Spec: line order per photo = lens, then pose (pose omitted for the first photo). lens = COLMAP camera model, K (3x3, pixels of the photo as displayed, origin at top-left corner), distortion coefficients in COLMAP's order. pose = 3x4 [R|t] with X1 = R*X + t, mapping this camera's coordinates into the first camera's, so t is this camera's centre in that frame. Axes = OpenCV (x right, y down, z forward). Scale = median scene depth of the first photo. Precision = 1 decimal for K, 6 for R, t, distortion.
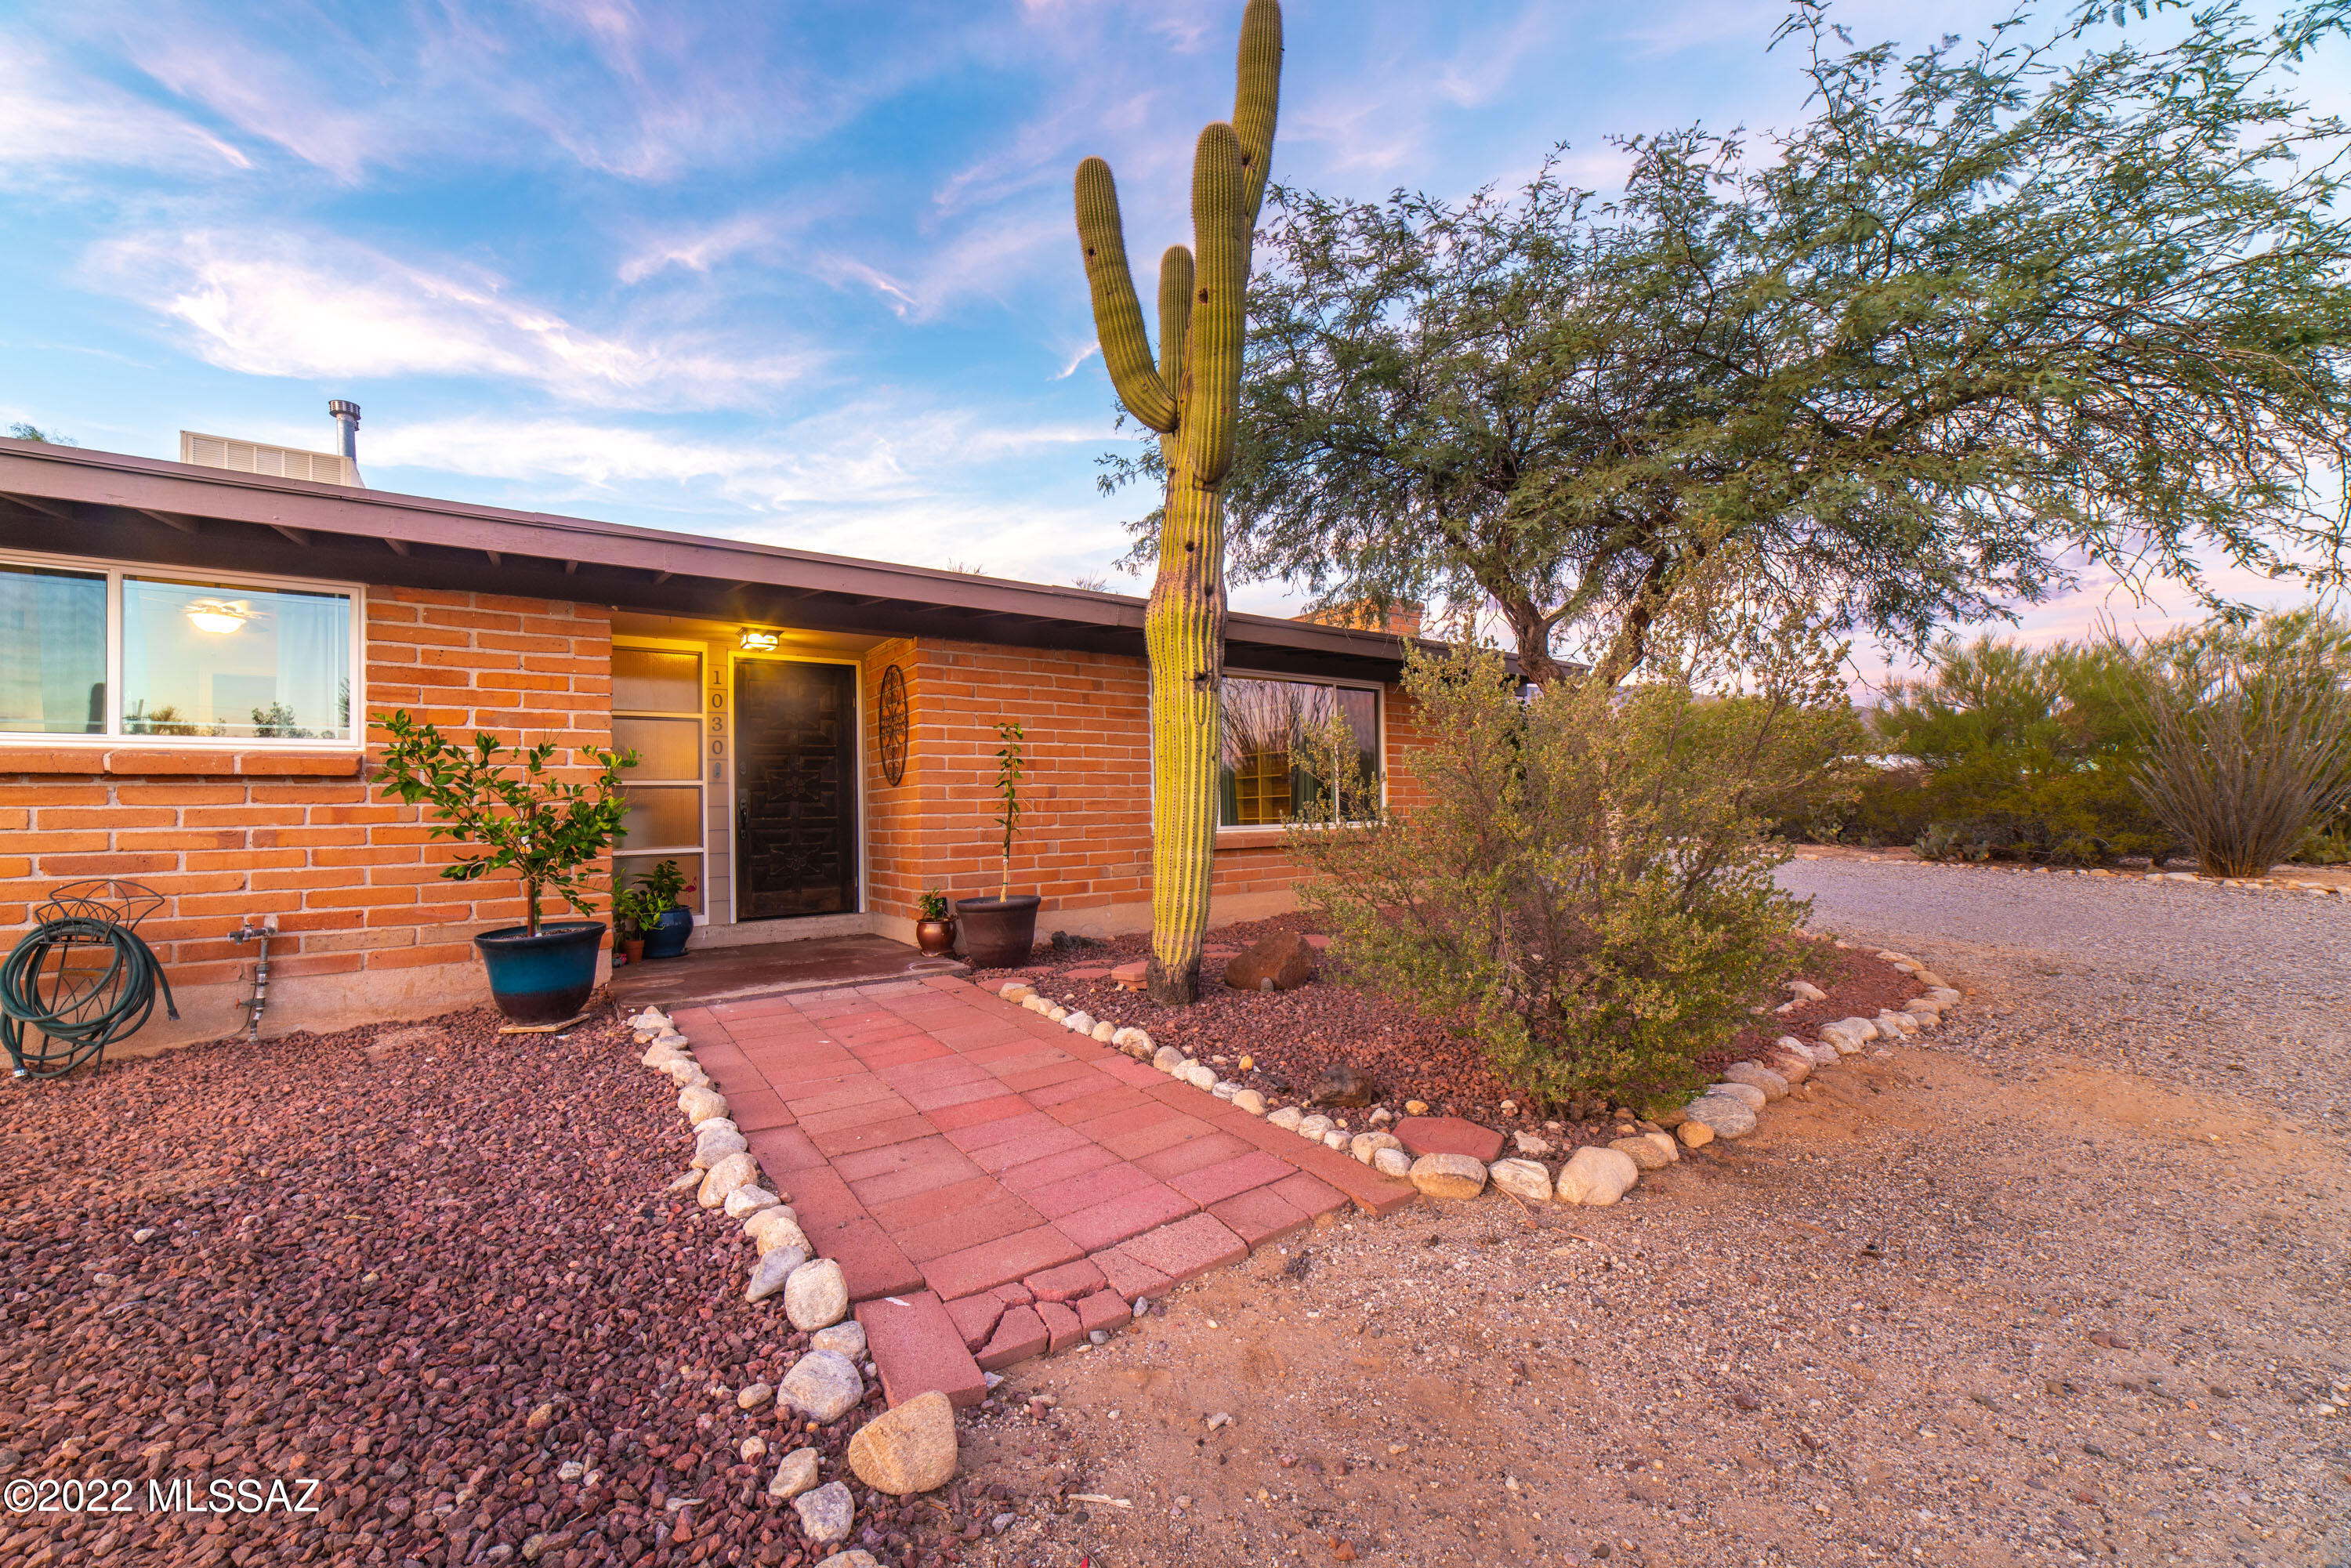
lens RADIAL K [[905.5, 0, 1177.8], [0, 905.5, 793.9], [0, 0, 1]] dist [-0.001821, 0.000368]
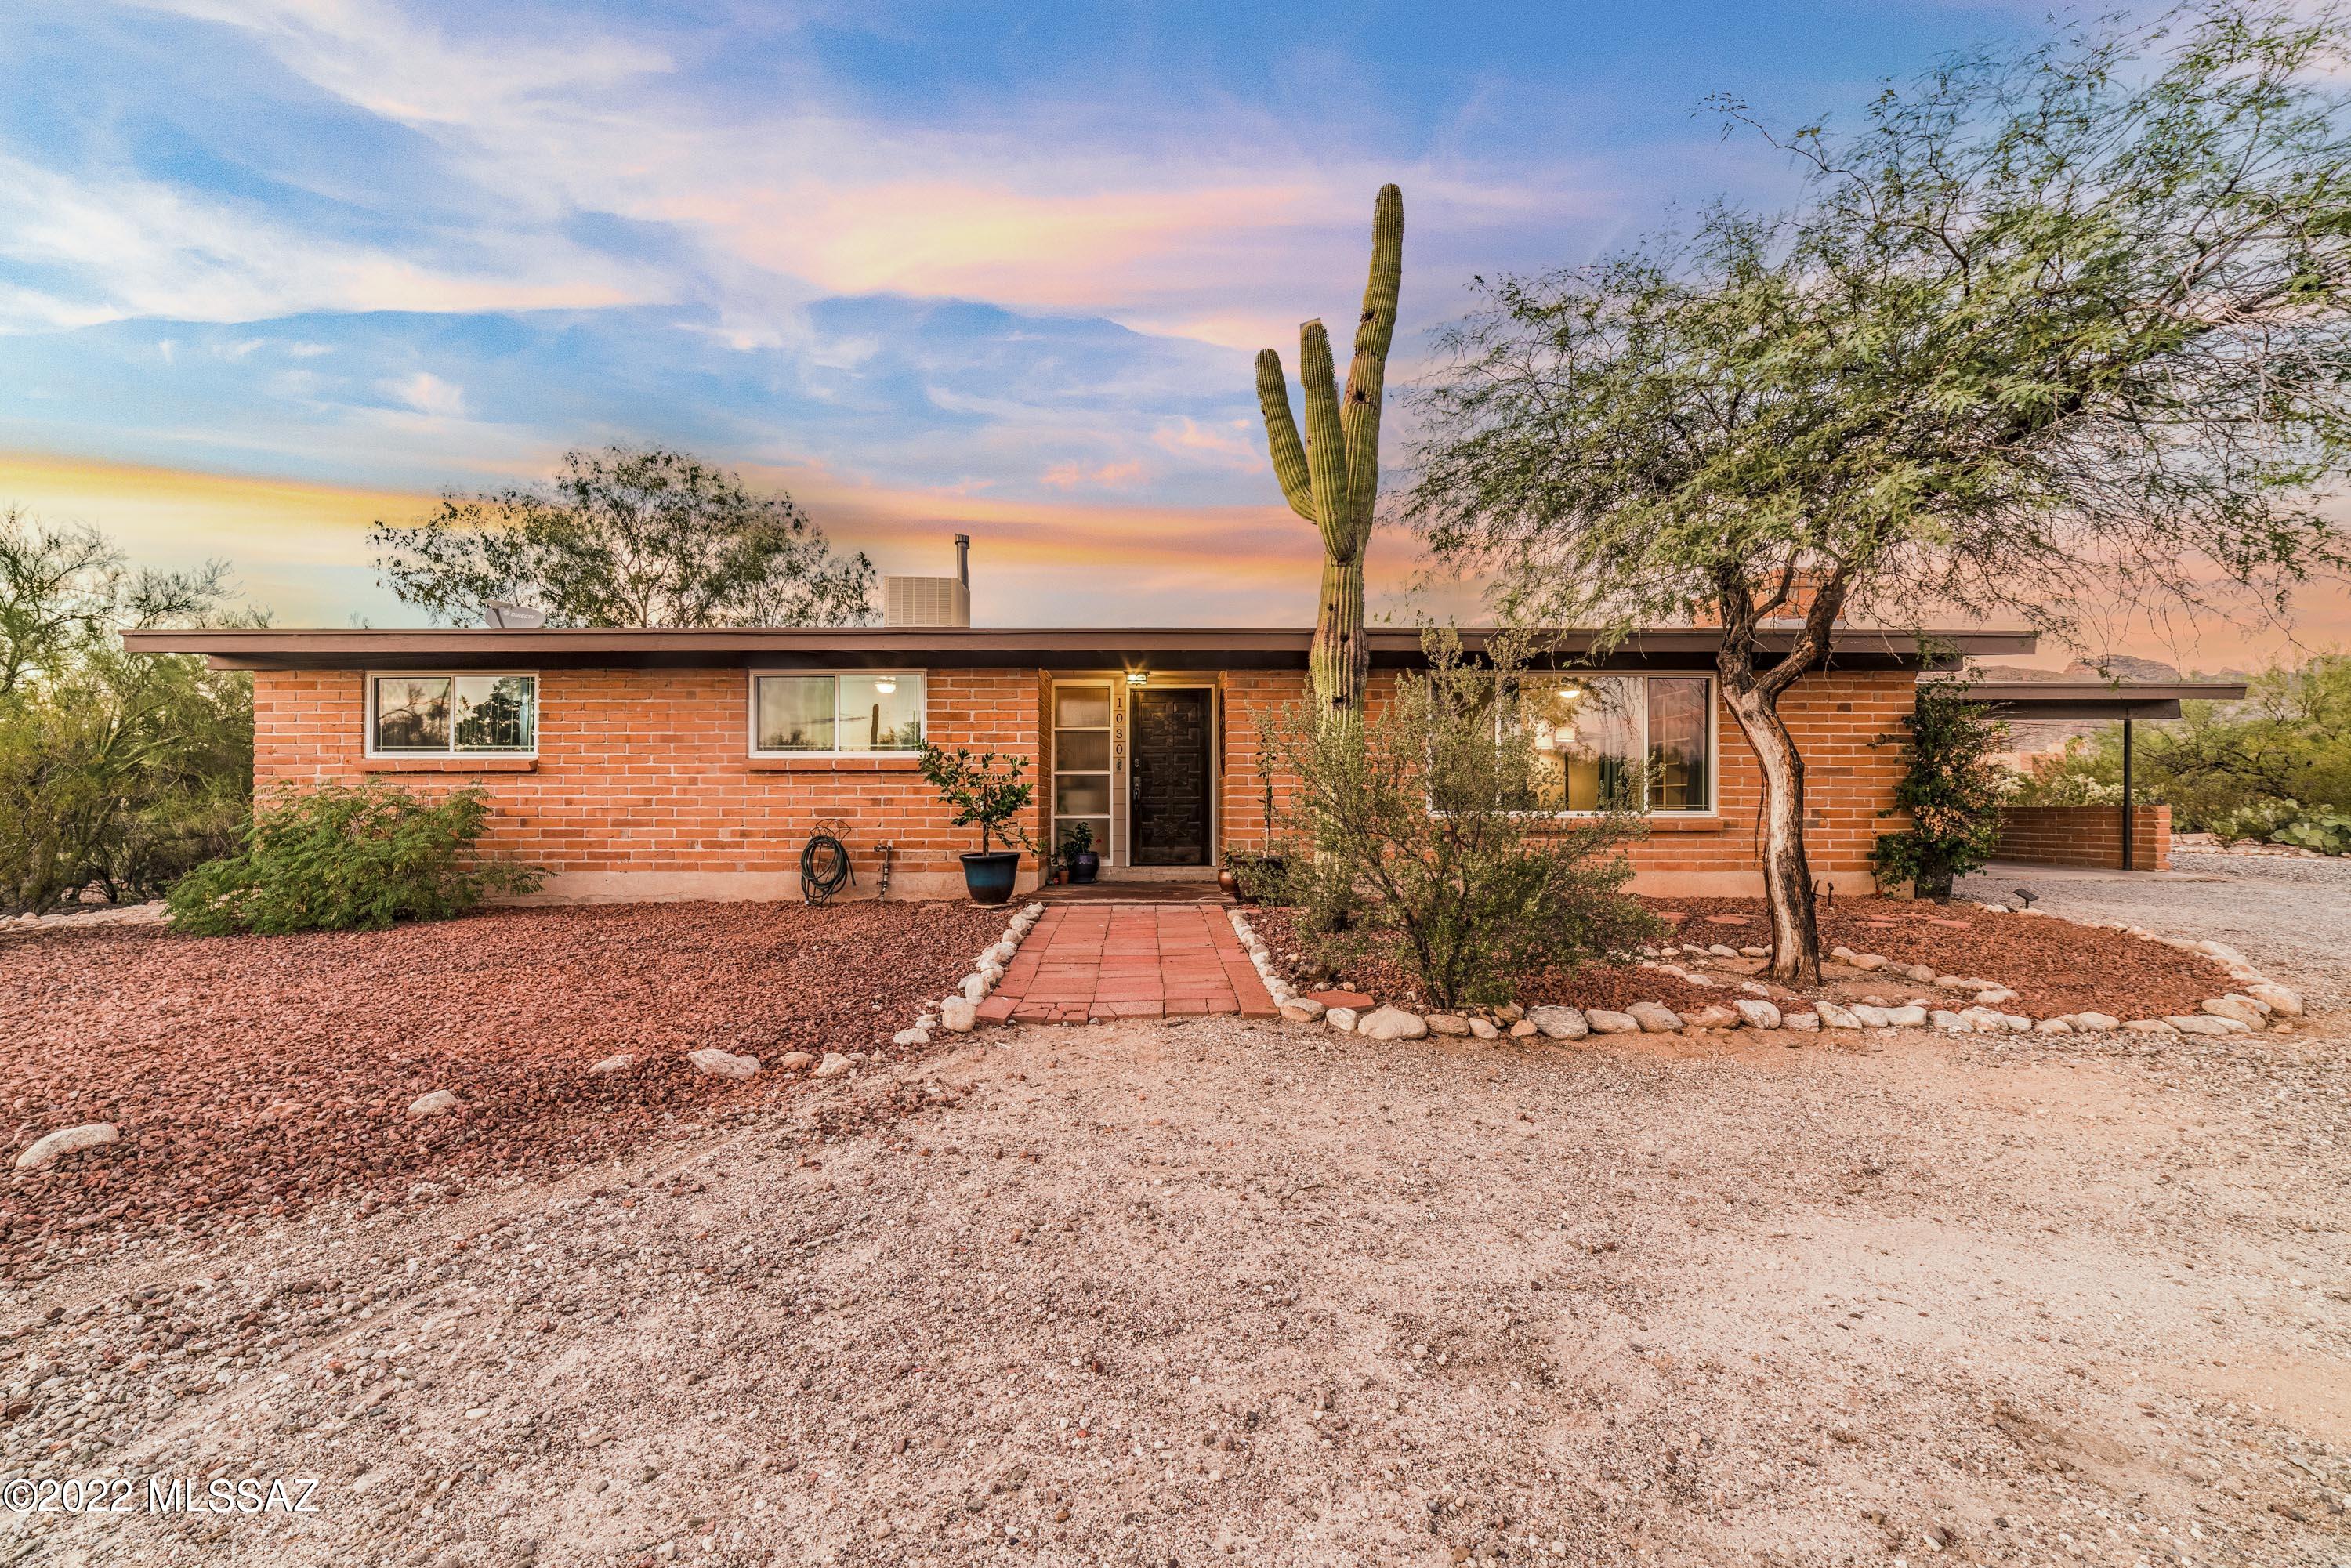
lens RADIAL K [[905.5, 0, 1177.8], [0, 905.5, 793.9], [0, 0, 1]] dist [-0.001821, 0.000368]
pose [[0.839188, 0.015216, -0.543628, 0.593071], [-0.006137, 0.999810, 0.018511, -0.008369], [0.543806, -0.012199, 0.839122, -0.318873]]
